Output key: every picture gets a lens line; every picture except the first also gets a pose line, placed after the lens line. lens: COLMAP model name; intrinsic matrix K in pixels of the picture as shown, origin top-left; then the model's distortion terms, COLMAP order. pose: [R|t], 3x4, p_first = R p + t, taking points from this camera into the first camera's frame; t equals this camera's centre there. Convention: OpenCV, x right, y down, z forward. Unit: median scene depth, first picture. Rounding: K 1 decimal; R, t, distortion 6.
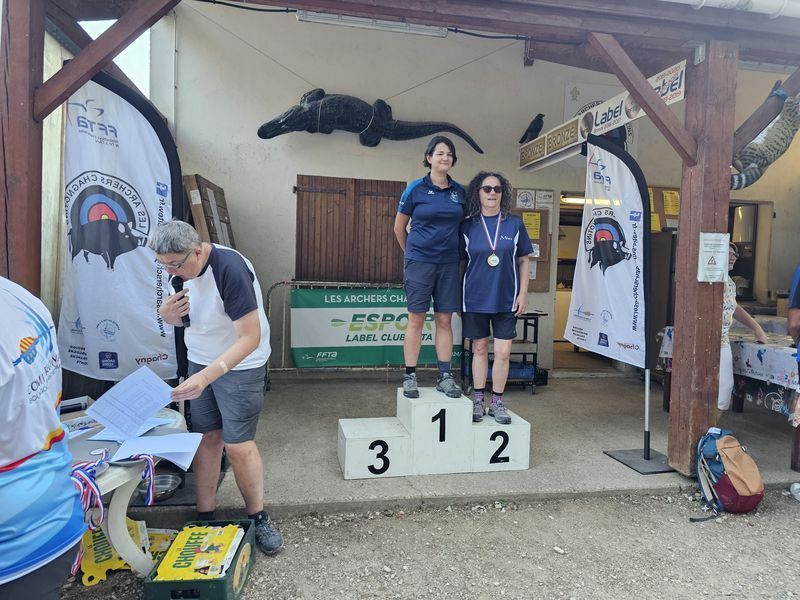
lens RADIAL K [[539.7, 0, 402.2], [0, 539.7, 294.0], [0, 0, 1]] dist [0.065280, -0.062719]
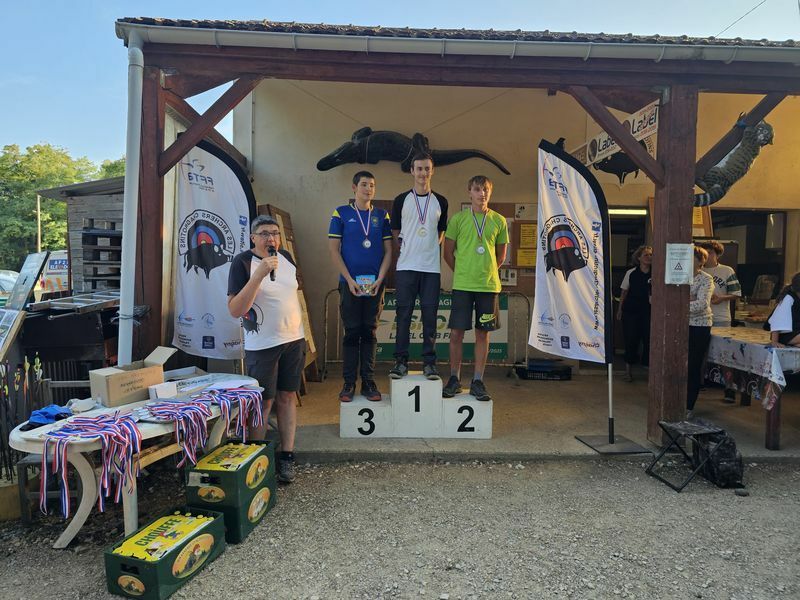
lens RADIAL K [[538.8, 0, 392.7], [0, 538.8, 294.1], [0, 0, 1]] dist [0.072434, -0.071802]
pose [[0.990178, -0.005974, -0.139684, 0.110856], [0.003337, 0.999812, -0.019107, 0.019912], [0.139772, 0.018453, 0.990012, -0.266825]]
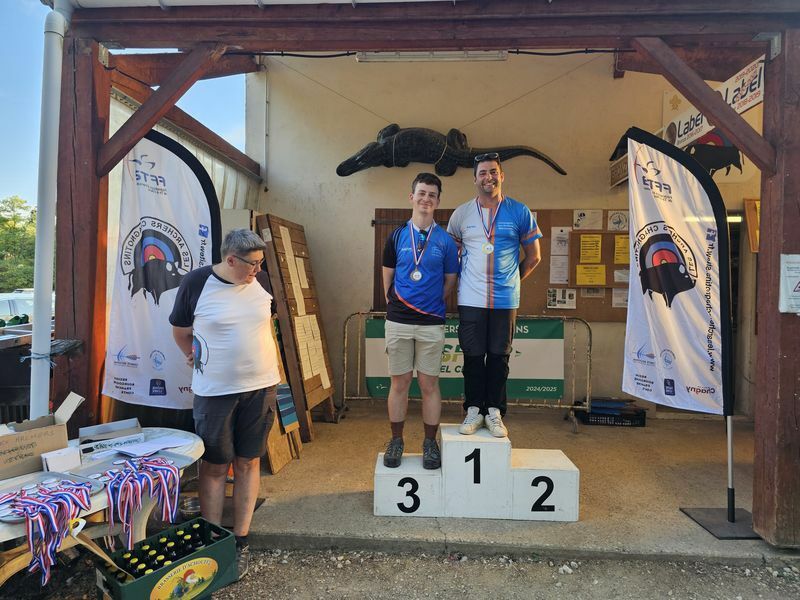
lens RADIAL K [[540.3, 0, 402.0], [0, 540.3, 302.5], [0, 0, 1]] dist [0.061745, -0.059647]
pose [[0.969028, -0.009426, -0.246771, 0.181925], [0.000531, 0.999348, -0.036089, -0.007803], [0.246950, 0.034840, 0.968402, 0.041099]]
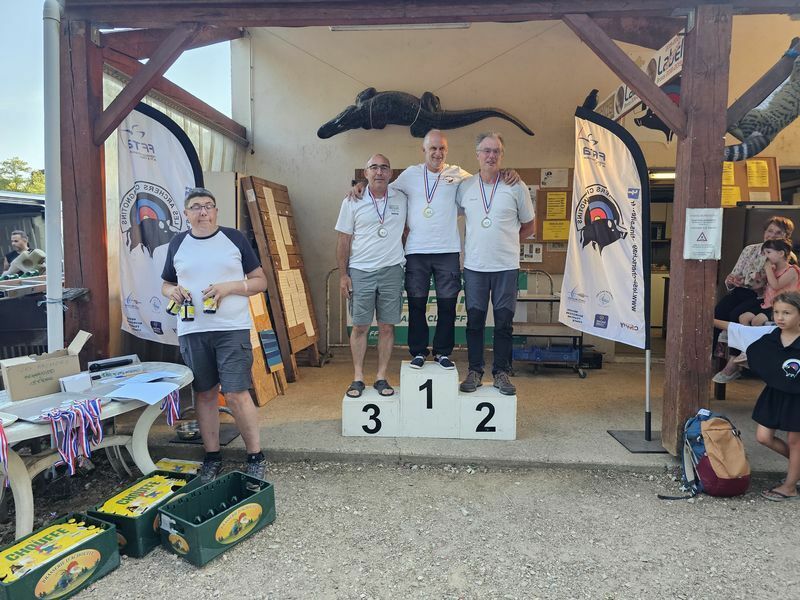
lens RADIAL K [[541.3, 0, 396.7], [0, 541.3, 300.6], [0, 0, 1]] dist [0.057677, -0.053712]
pose [[0.965354, 0.001686, -0.260940, 0.293550], [0.007572, 0.999377, 0.034468, 0.013112], [0.260835, -0.035250, 0.964740, -0.074480]]
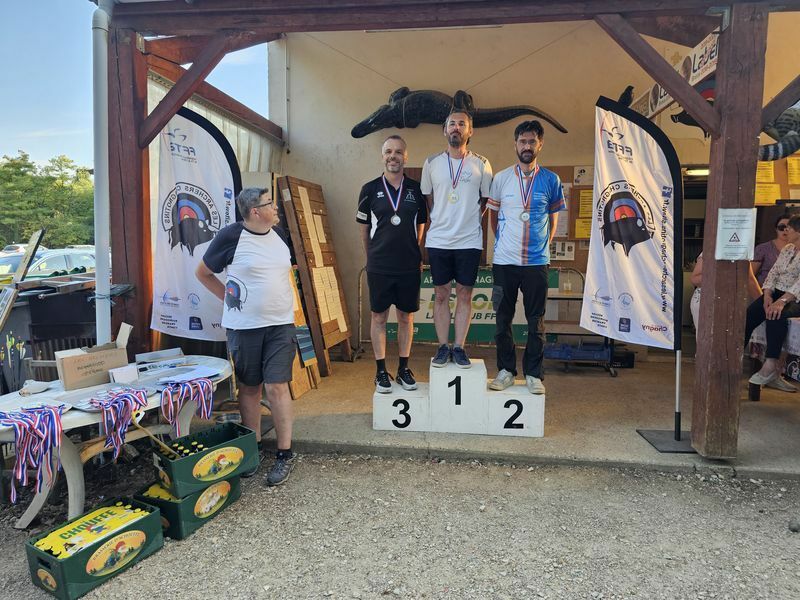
lens RADIAL K [[540.3, 0, 402.0], [0, 540.3, 302.5], [0, 0, 1]] dist [0.061745, -0.059647]
pose [[0.950771, 0.012434, -0.309643, 0.305187], [0.001796, 0.998957, 0.045630, 0.007581], [0.309888, -0.043939, 0.949757, -0.095302]]
